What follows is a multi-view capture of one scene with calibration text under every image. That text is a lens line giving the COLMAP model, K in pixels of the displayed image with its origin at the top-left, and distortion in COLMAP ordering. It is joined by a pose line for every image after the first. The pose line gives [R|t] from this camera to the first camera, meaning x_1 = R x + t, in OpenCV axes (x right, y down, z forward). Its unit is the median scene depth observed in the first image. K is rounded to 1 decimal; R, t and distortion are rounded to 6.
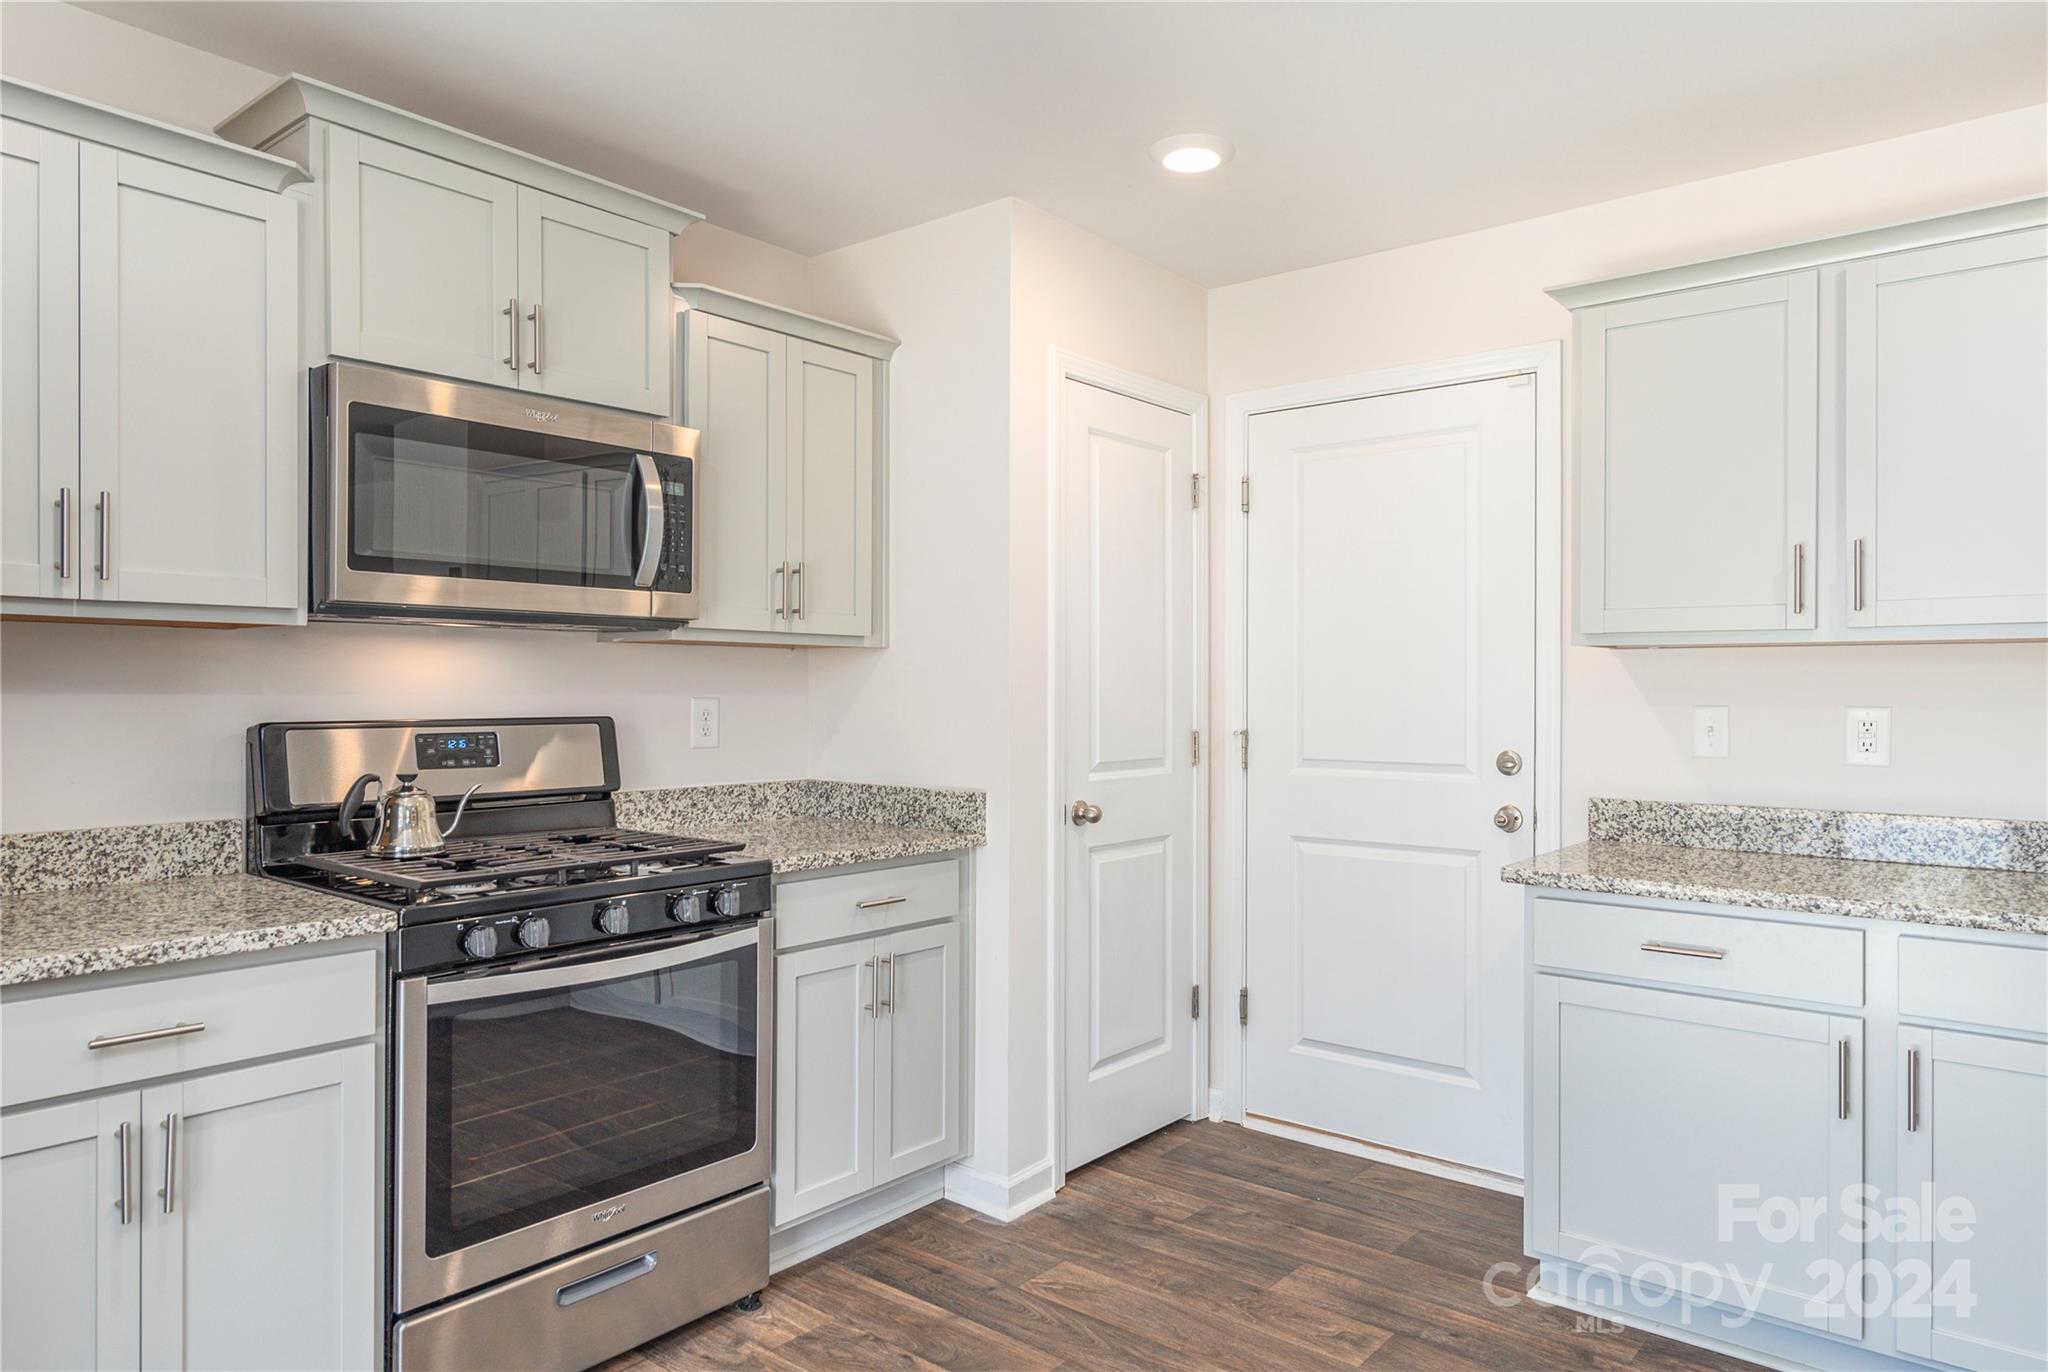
lens RADIAL K [[1291.0, 0, 1029.6], [0, 1291.0, 689.9], [0, 0, 1]] dist [-0.003509, -0.002318]
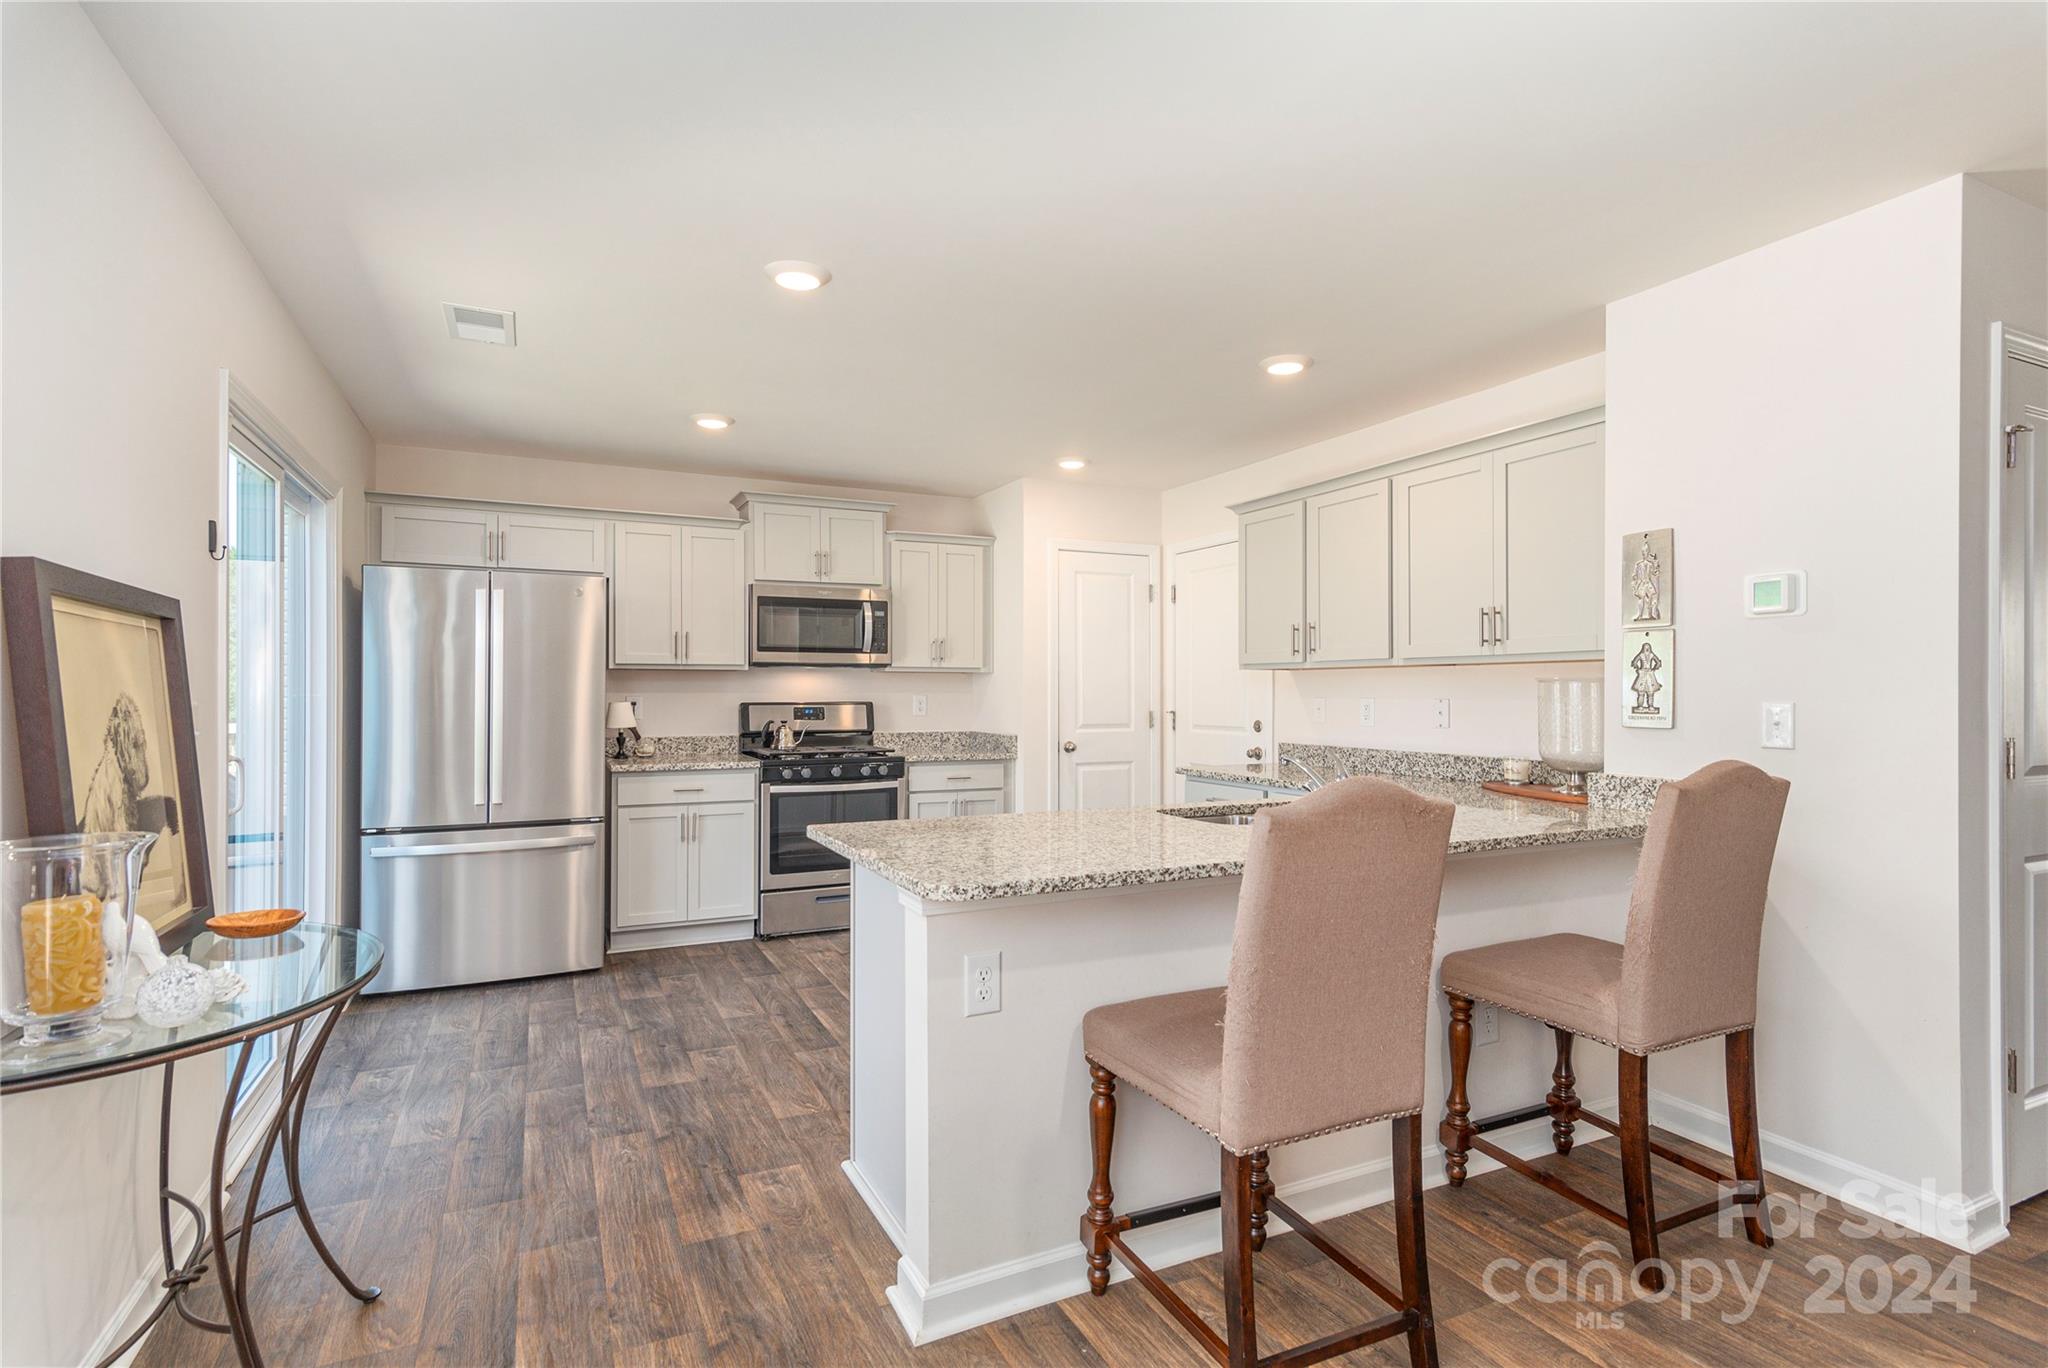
lens RADIAL K [[1000.4, 0, 1018.5], [0, 1000.4, 683.0], [0, 0, 1]] dist [-0.004797, -0.001679]
pose [[0.906111, -0.006368, -0.422992, 0.847141], [0.002092, 0.999942, -0.010572, 0.005331], [0.423035, 0.008695, 0.906072, -0.721698]]
